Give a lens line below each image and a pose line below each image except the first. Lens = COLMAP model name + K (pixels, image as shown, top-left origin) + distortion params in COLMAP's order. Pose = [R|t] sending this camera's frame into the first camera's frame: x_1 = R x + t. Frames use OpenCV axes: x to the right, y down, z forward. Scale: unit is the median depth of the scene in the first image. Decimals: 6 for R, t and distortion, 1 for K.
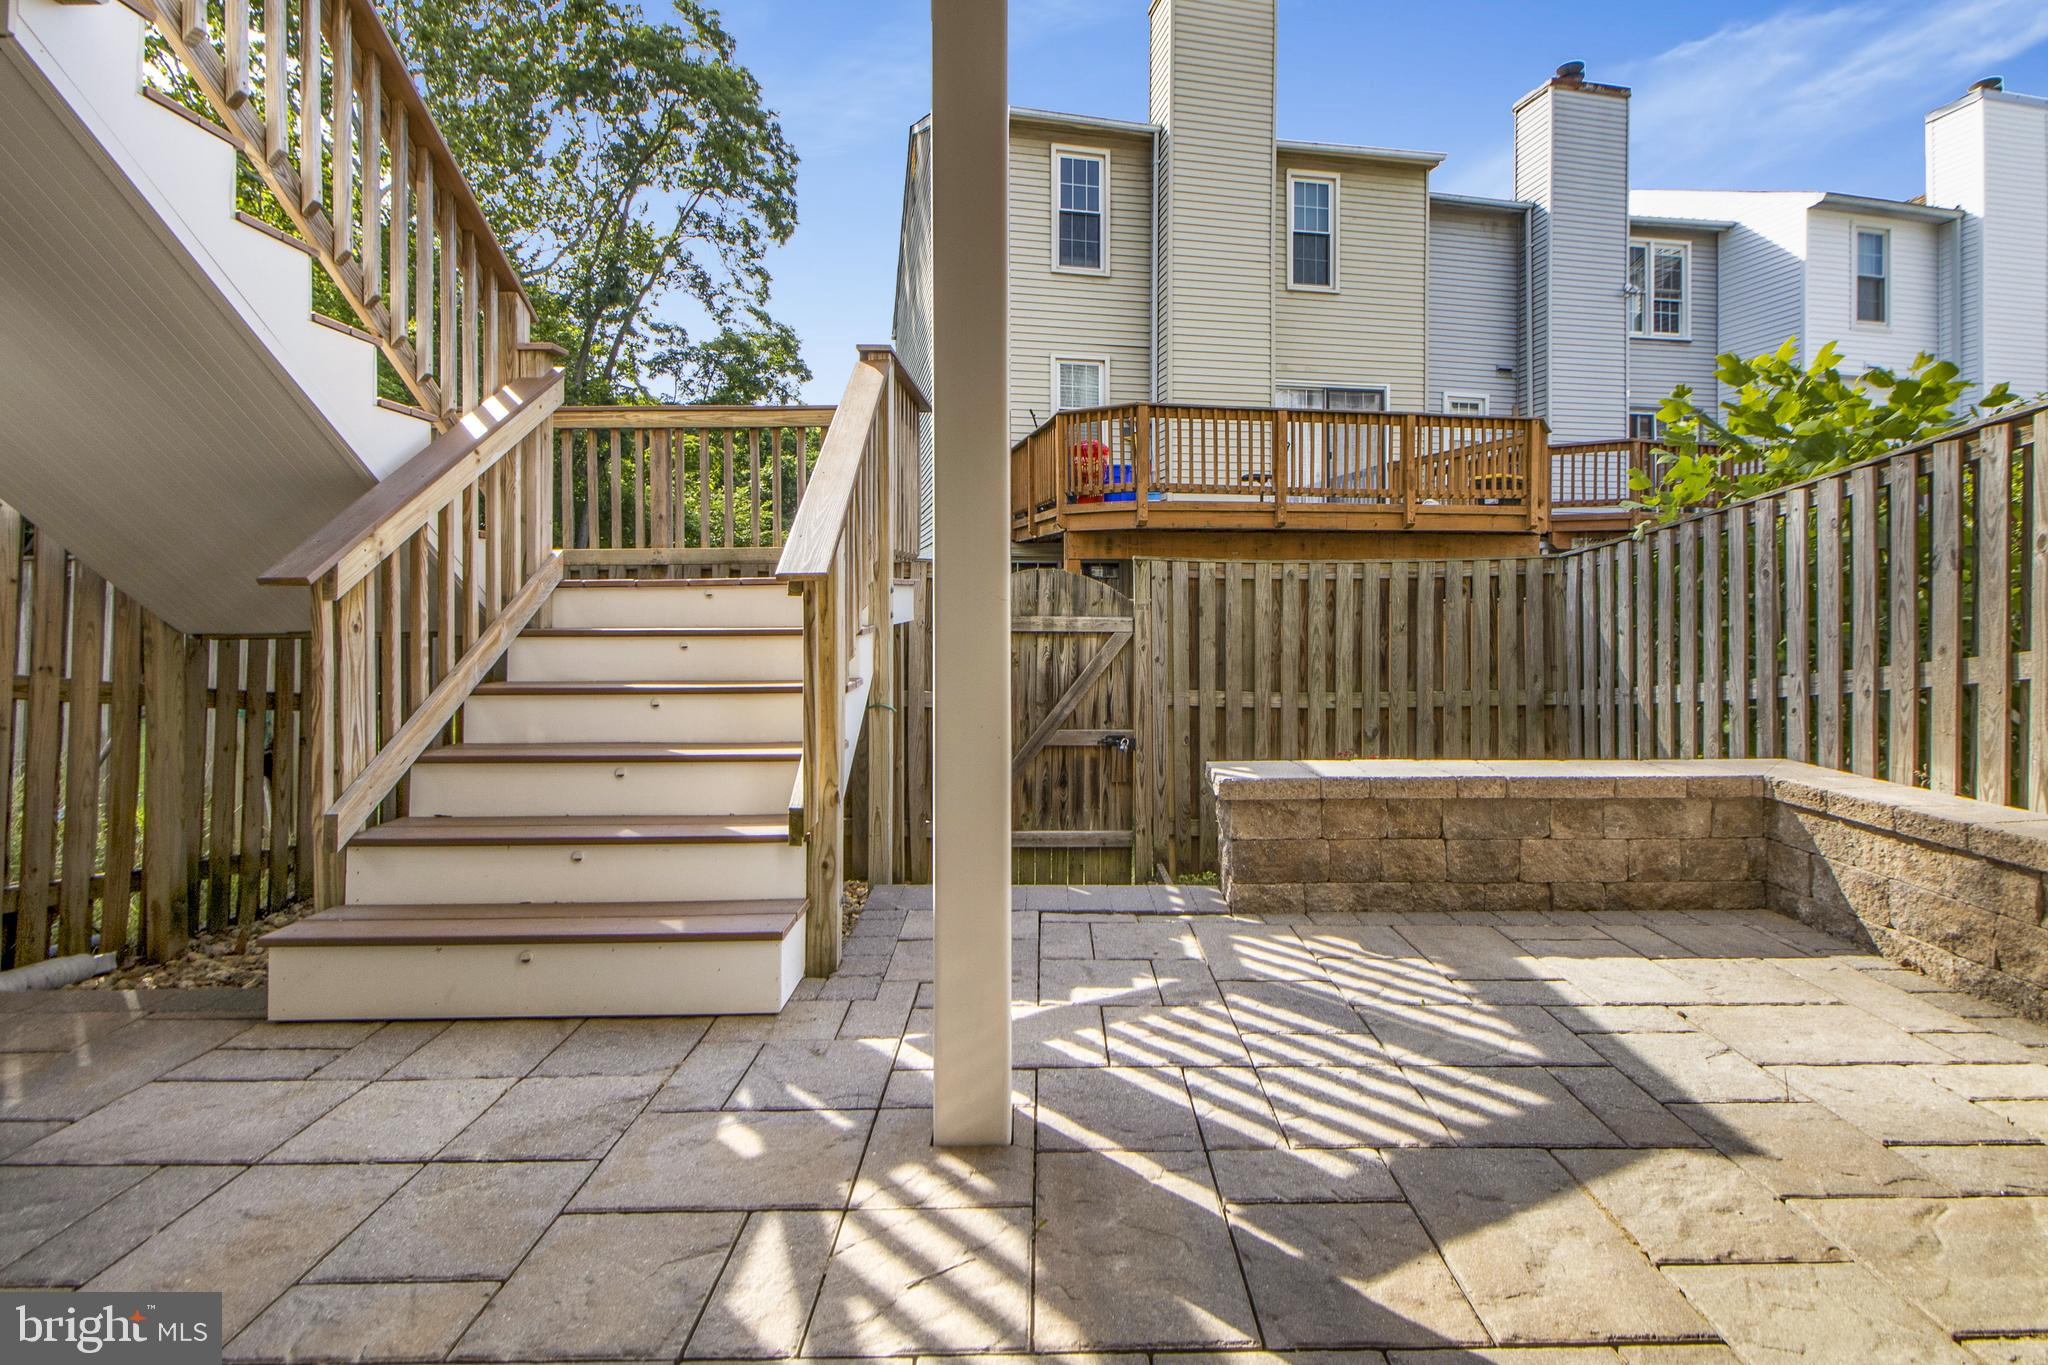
lens RADIAL K [[957.5, 0, 1057.0], [0, 957.5, 593.8], [0, 0, 1]] dist [0.031024, -0.025607]
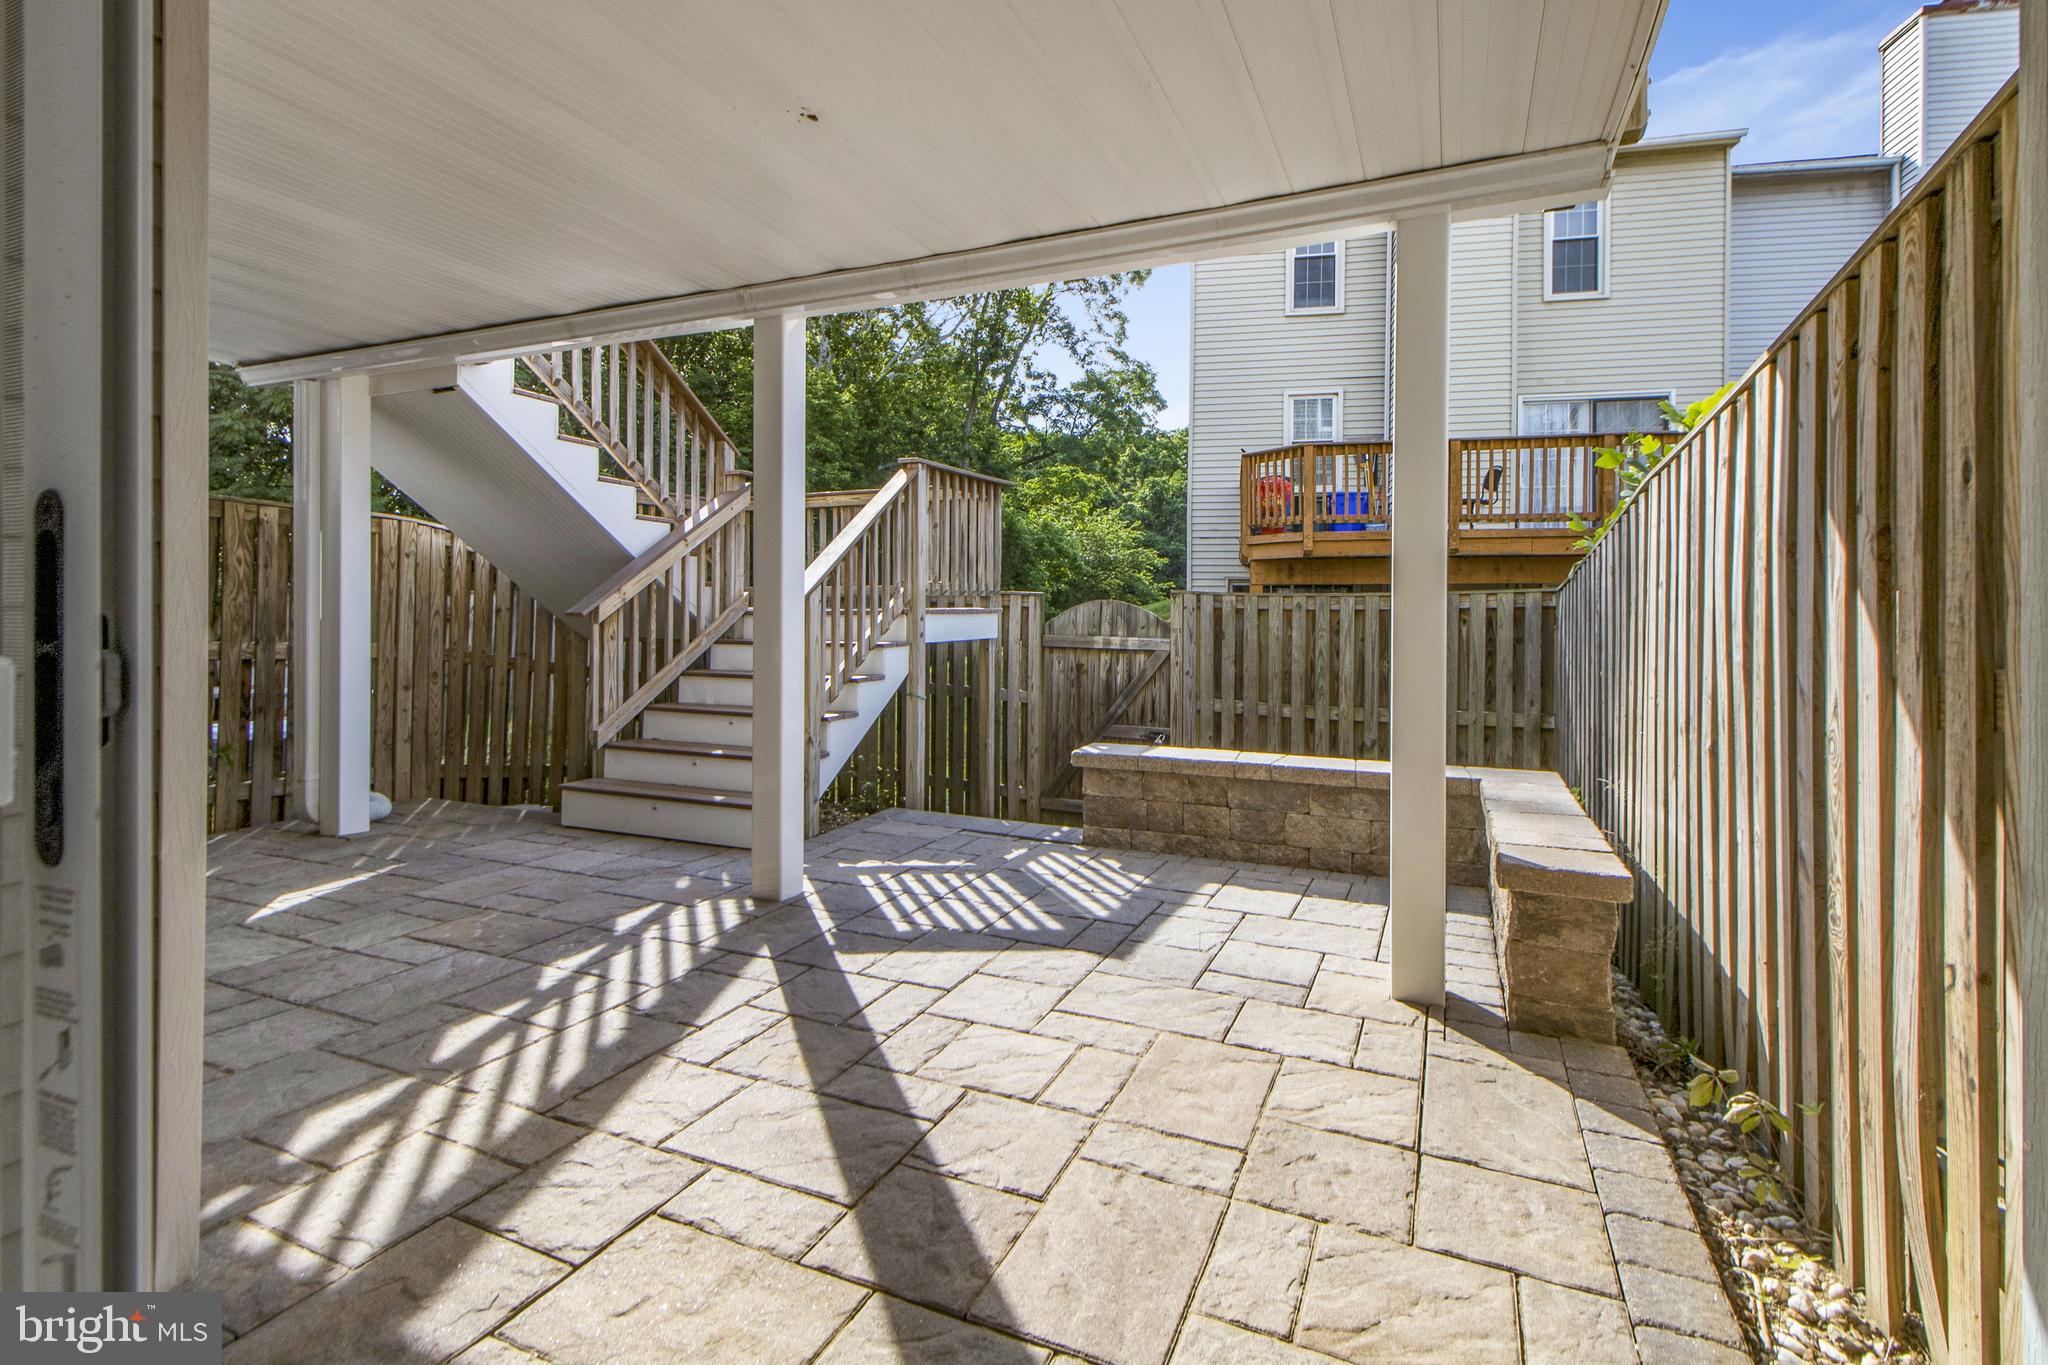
lens RADIAL K [[954.4, 0, 1047.5], [0, 954.4, 608.1], [0, 0, 1]] dist [0.028175, -0.015429]
pose [[0.912996, 0.008127, -0.407888, 0.191000], [-0.007541, 0.999967, 0.003045, -0.007926], [0.407899, 0.000295, 0.913027, -0.090782]]
